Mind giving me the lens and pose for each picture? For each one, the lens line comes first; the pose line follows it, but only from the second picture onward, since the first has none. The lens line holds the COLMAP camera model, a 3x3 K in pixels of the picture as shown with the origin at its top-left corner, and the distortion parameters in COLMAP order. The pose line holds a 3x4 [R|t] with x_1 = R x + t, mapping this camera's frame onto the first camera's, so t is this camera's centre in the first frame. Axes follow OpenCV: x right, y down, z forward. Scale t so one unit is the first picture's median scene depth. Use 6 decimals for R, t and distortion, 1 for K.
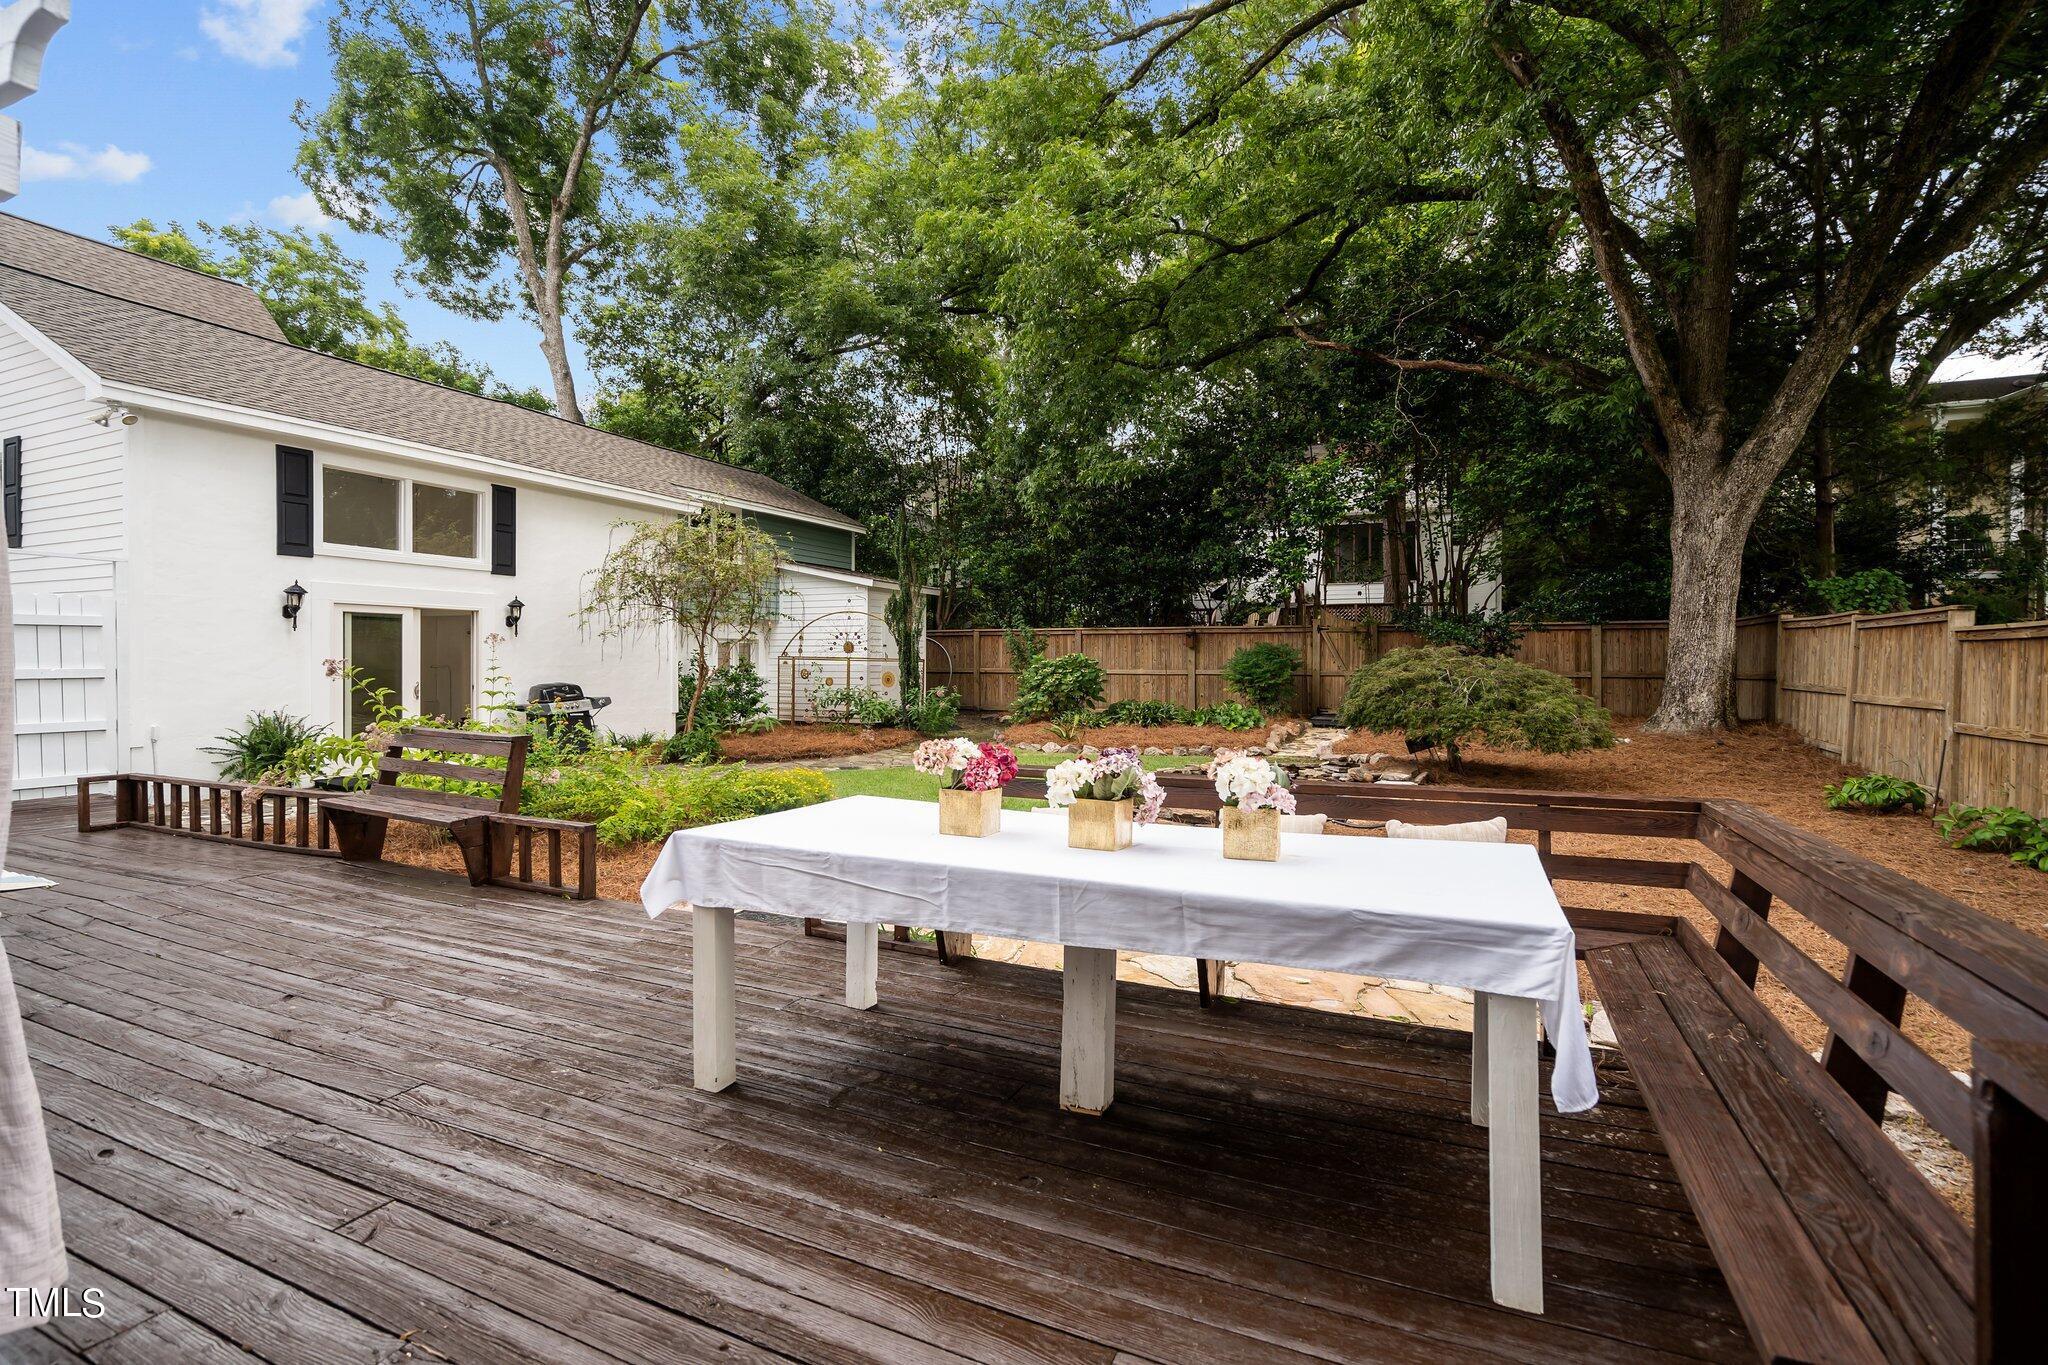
lens RADIAL K [[941.2, 0, 1013.0], [0, 941.2, 669.2], [0, 0, 1]] dist [-0.004248, 0.003447]
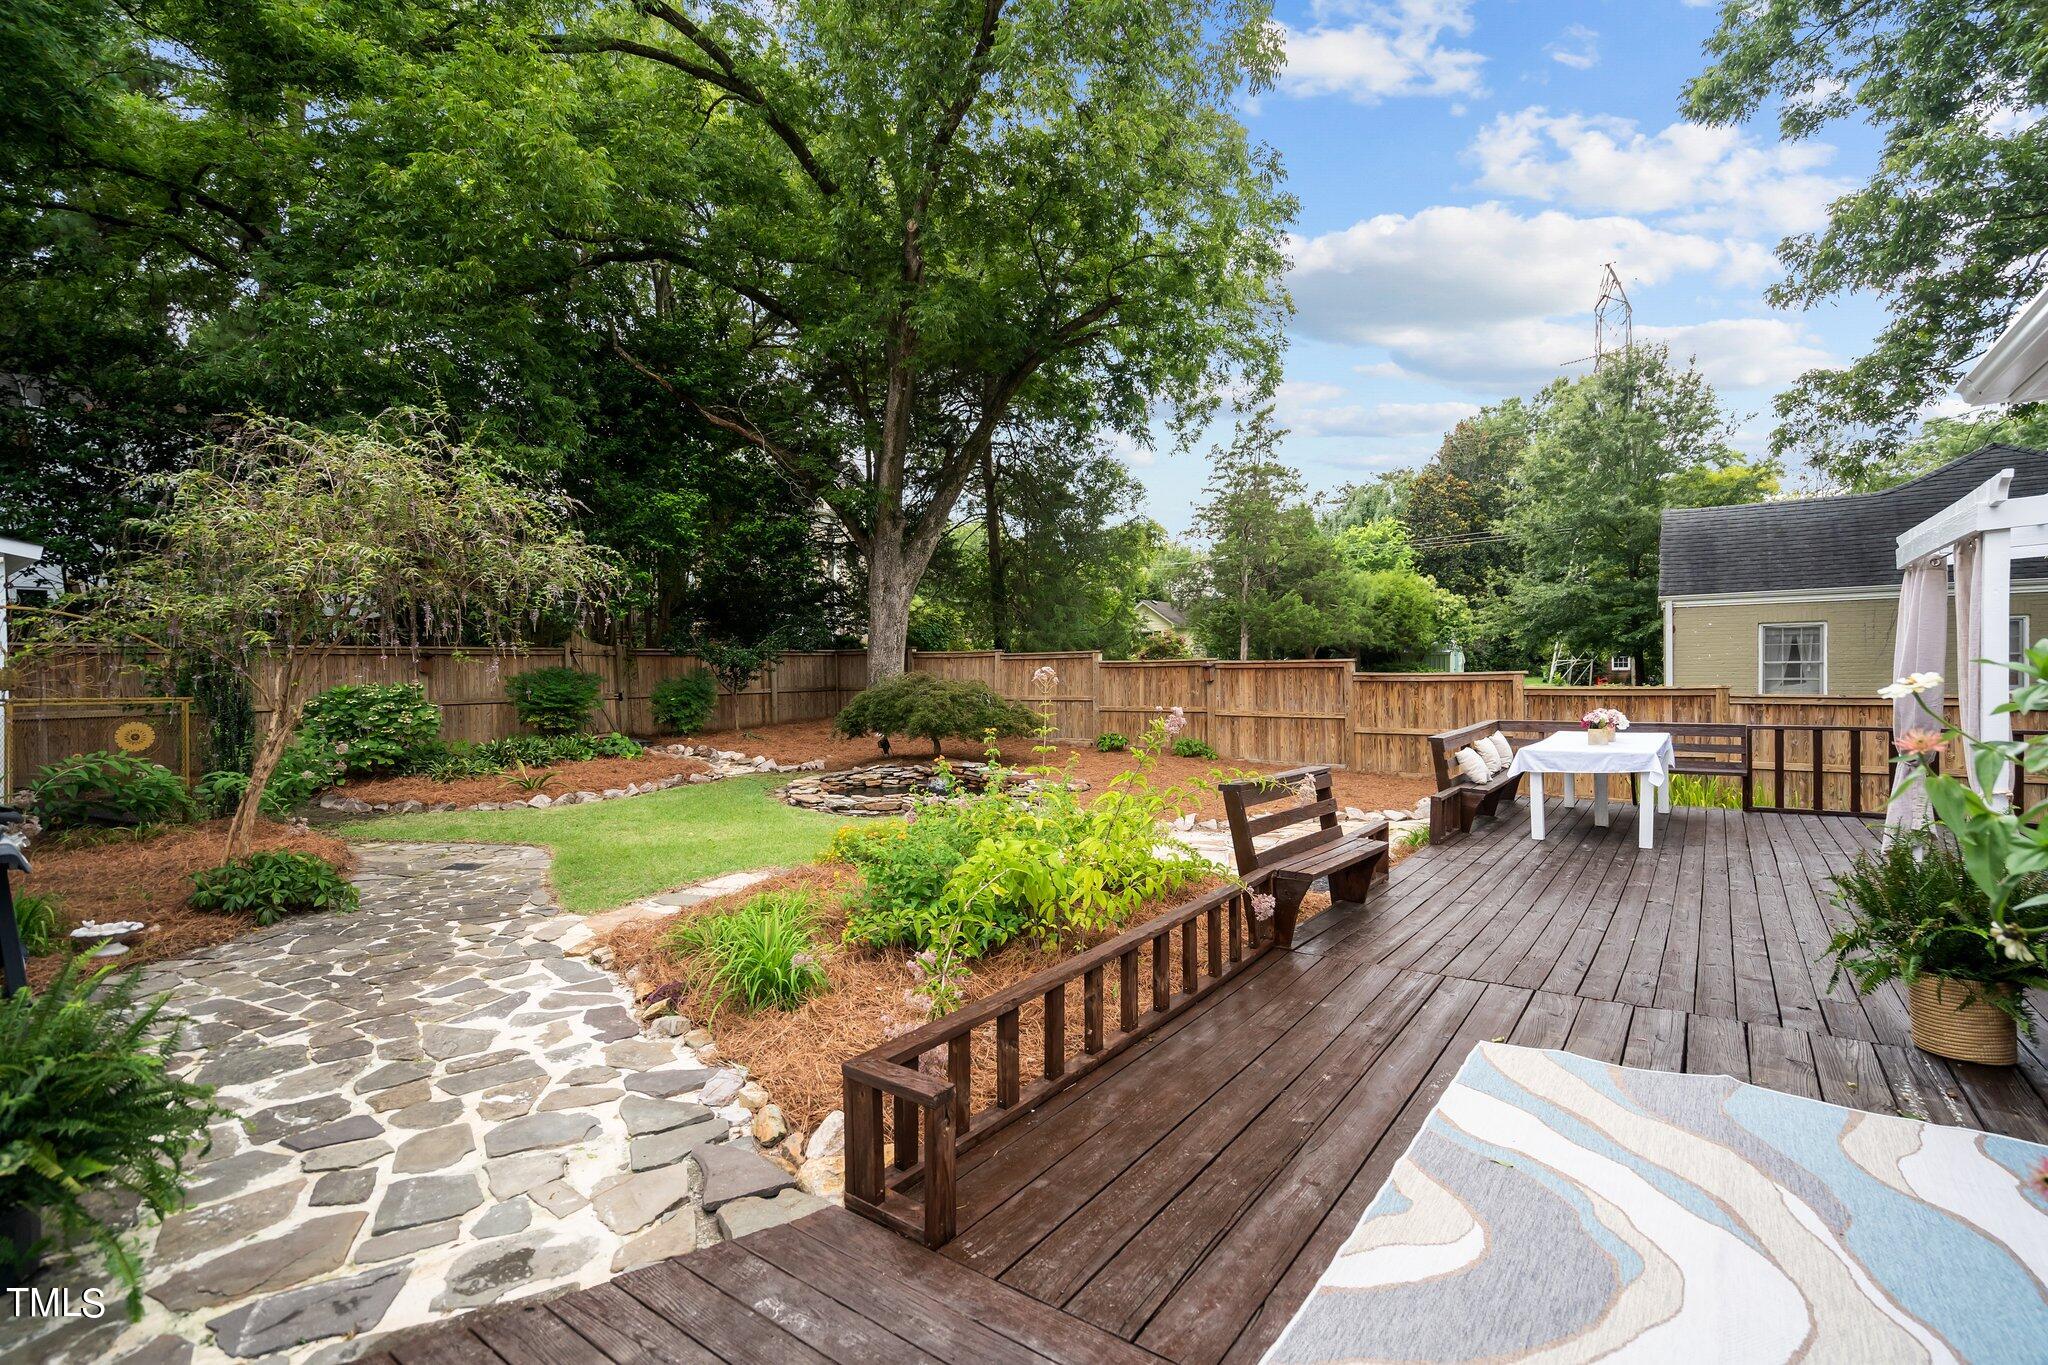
lens RADIAL K [[941.2, 0, 1024.0], [0, 941.2, 681.9], [0, 0, 1]] dist [-0.004248, 0.003447]
pose [[0.199406, -0.021183, 0.979688, -0.571097], [0.023351, 0.999585, 0.016860, -0.018486], [-0.979639, 0.019515, 0.199818, 0.385034]]
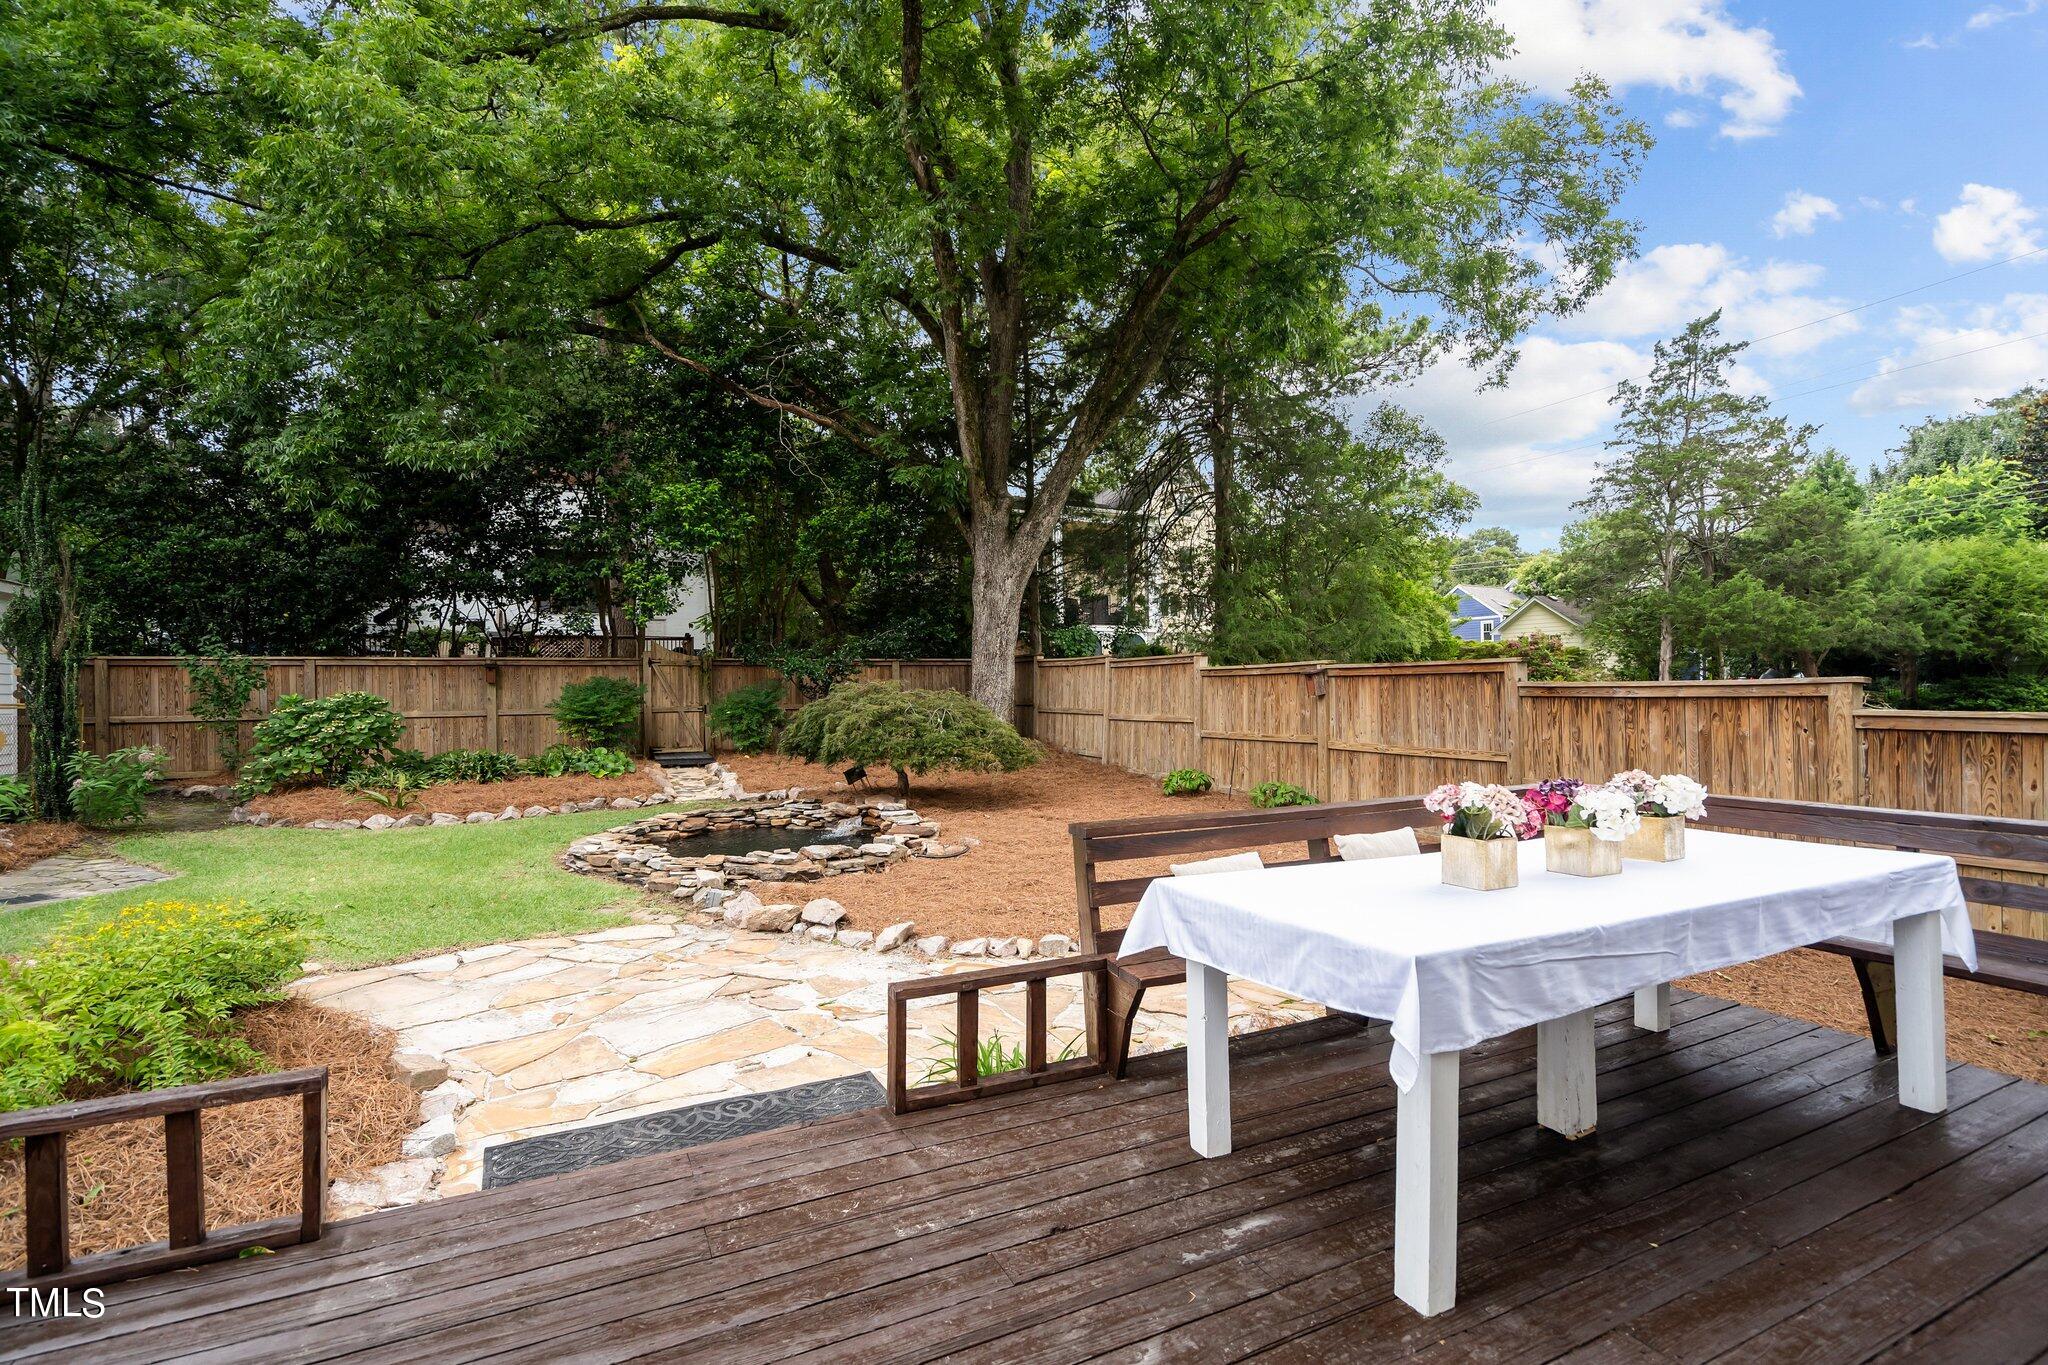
lens RADIAL K [[941.2, 0, 1033.6], [0, 941.2, 696.3], [0, 0, 1]] dist [-0.004248, 0.003447]
pose [[0.626813, -0.015198, 0.779022, -0.179806], [0.021411, 0.999768, 0.002277, -0.003453], [-0.778876, 0.015253, 0.626993, 0.134063]]
